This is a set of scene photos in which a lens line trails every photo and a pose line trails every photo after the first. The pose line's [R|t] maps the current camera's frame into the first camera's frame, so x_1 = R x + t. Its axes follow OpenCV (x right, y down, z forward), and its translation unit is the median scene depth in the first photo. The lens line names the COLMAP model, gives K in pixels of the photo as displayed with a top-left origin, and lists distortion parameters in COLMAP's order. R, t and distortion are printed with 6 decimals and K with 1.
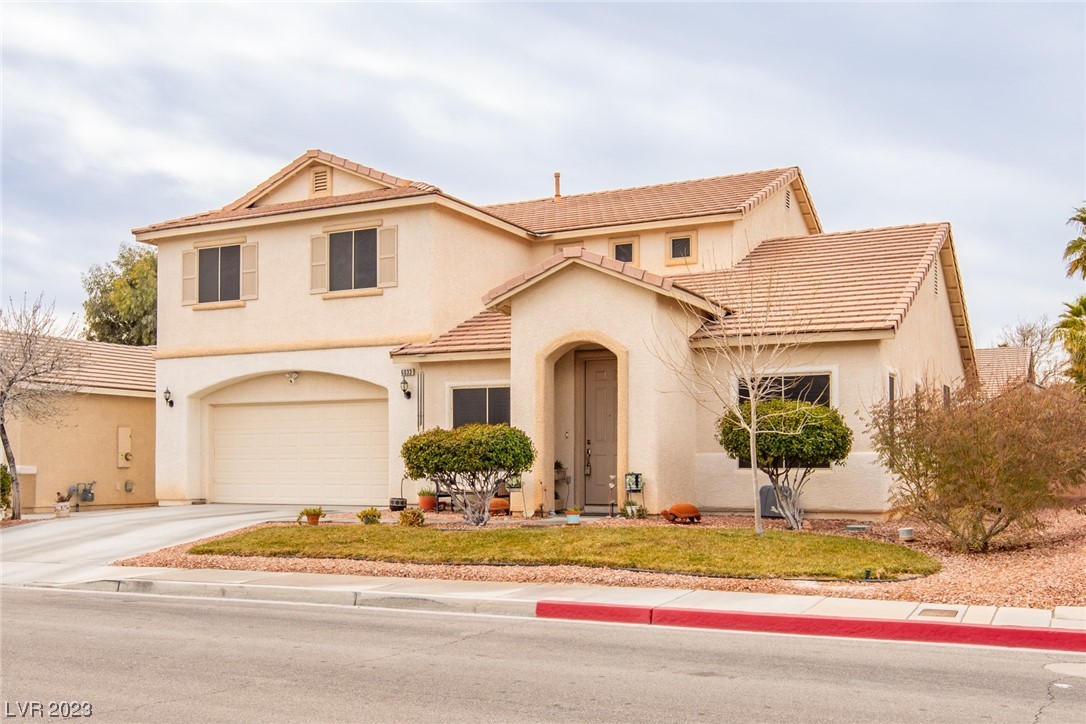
lens RADIAL K [[540.8, 0, 543.0], [0, 540.8, 362.0], [0, 0, 1]] dist [0.000308, -0.000262]
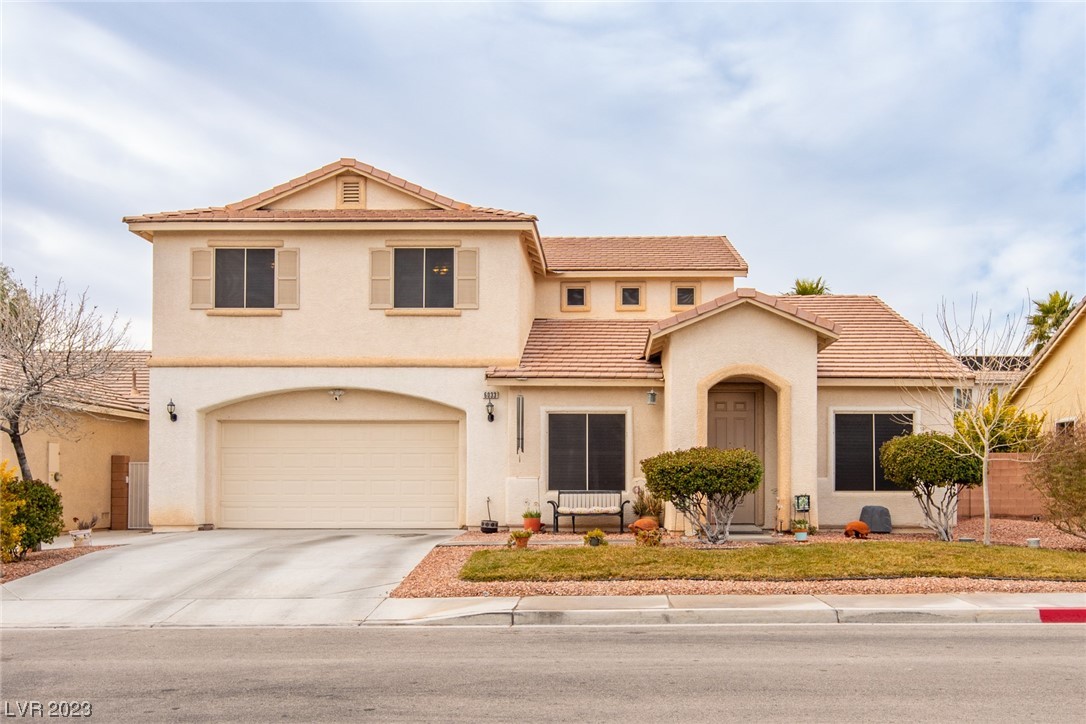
lens RADIAL K [[500.0, 0, 521.6], [0, 500.0, 398.3], [0, 0, 1]] dist [-0.000019, -0.000176]
pose [[0.971539, 0.046571, 0.232255, -0.391347], [-0.048282, 0.998832, 0.001683, 0.019475], [-0.231905, -0.012848, 0.972654, 0.078987]]
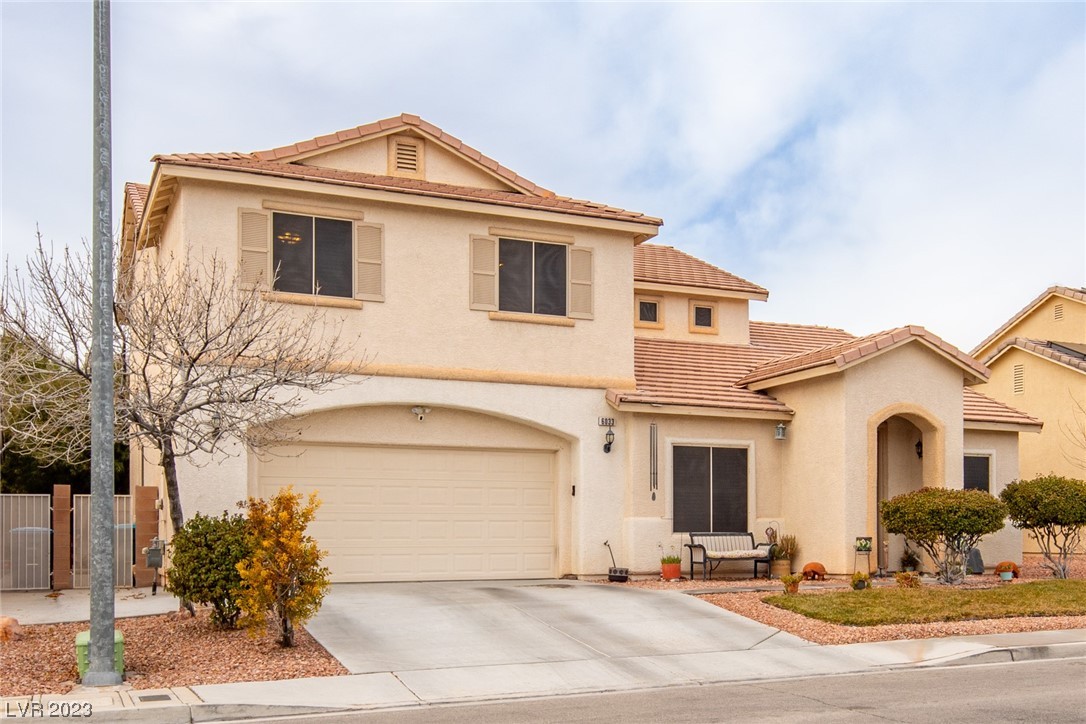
lens RADIAL K [[611.0, 0, 543.1], [0, 611.0, 421.4], [0, 0, 1]] dist [0.000669, 0.000317]
pose [[0.884592, 0.086270, 0.458317, -0.757560], [-0.088864, 0.995916, -0.015947, 0.041403], [-0.457821, -0.026621, 0.888645, 0.173219]]
